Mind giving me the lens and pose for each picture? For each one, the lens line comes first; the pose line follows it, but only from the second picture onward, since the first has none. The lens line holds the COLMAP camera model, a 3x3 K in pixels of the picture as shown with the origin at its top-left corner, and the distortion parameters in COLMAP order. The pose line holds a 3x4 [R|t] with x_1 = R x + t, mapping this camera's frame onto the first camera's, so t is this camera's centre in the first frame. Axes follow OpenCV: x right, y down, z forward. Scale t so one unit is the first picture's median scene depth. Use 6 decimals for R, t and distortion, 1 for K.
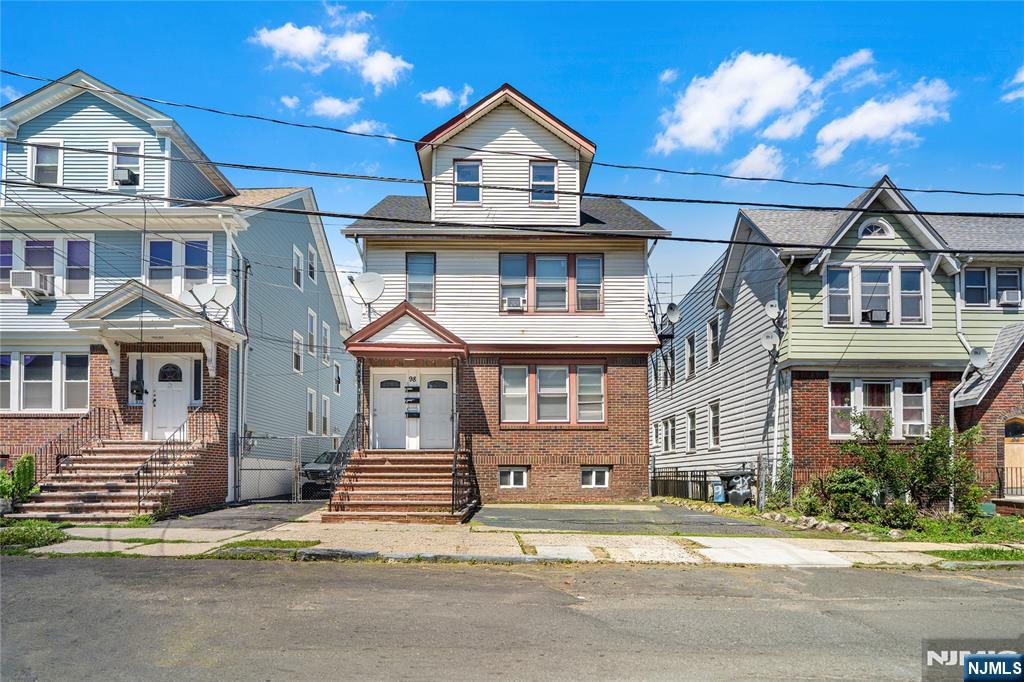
lens RADIAL K [[480.4, 0, 509.2], [0, 480.4, 350.7], [0, 0, 1]] dist [-0.000742, -0.000110]
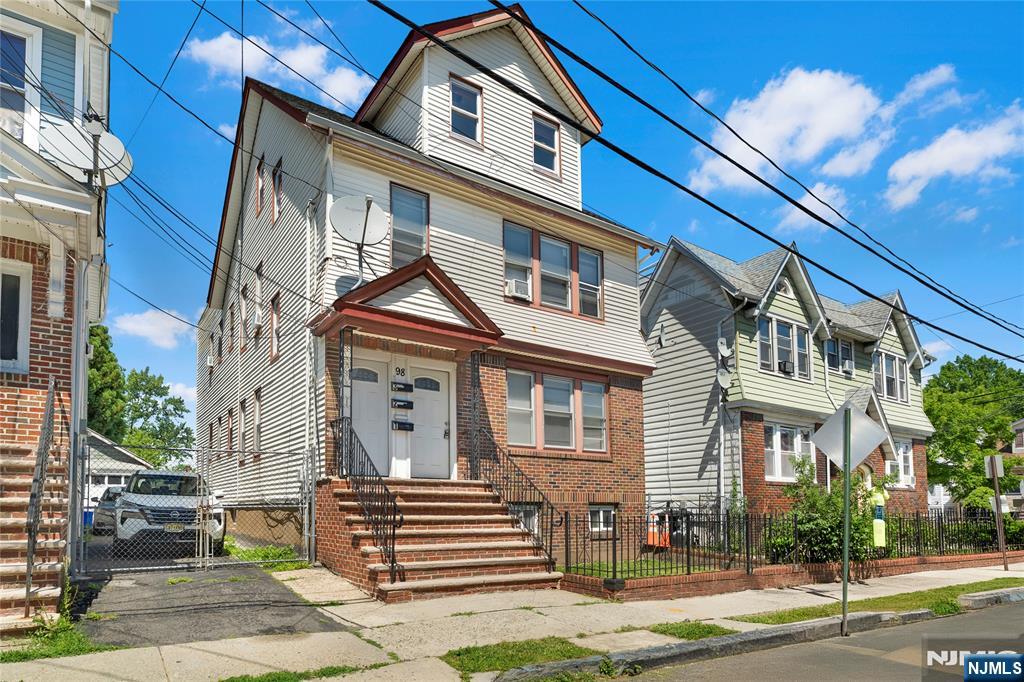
lens RADIAL K [[580.0, 0, 508.0], [0, 580.0, 346.5], [0, 0, 1]] dist [-0.001276, -0.000042]
pose [[0.839717, 0.149903, 0.521923, -0.465212], [-0.141723, 0.988330, -0.055844, 0.044593], [-0.524203, -0.027075, 0.851163, 0.221726]]
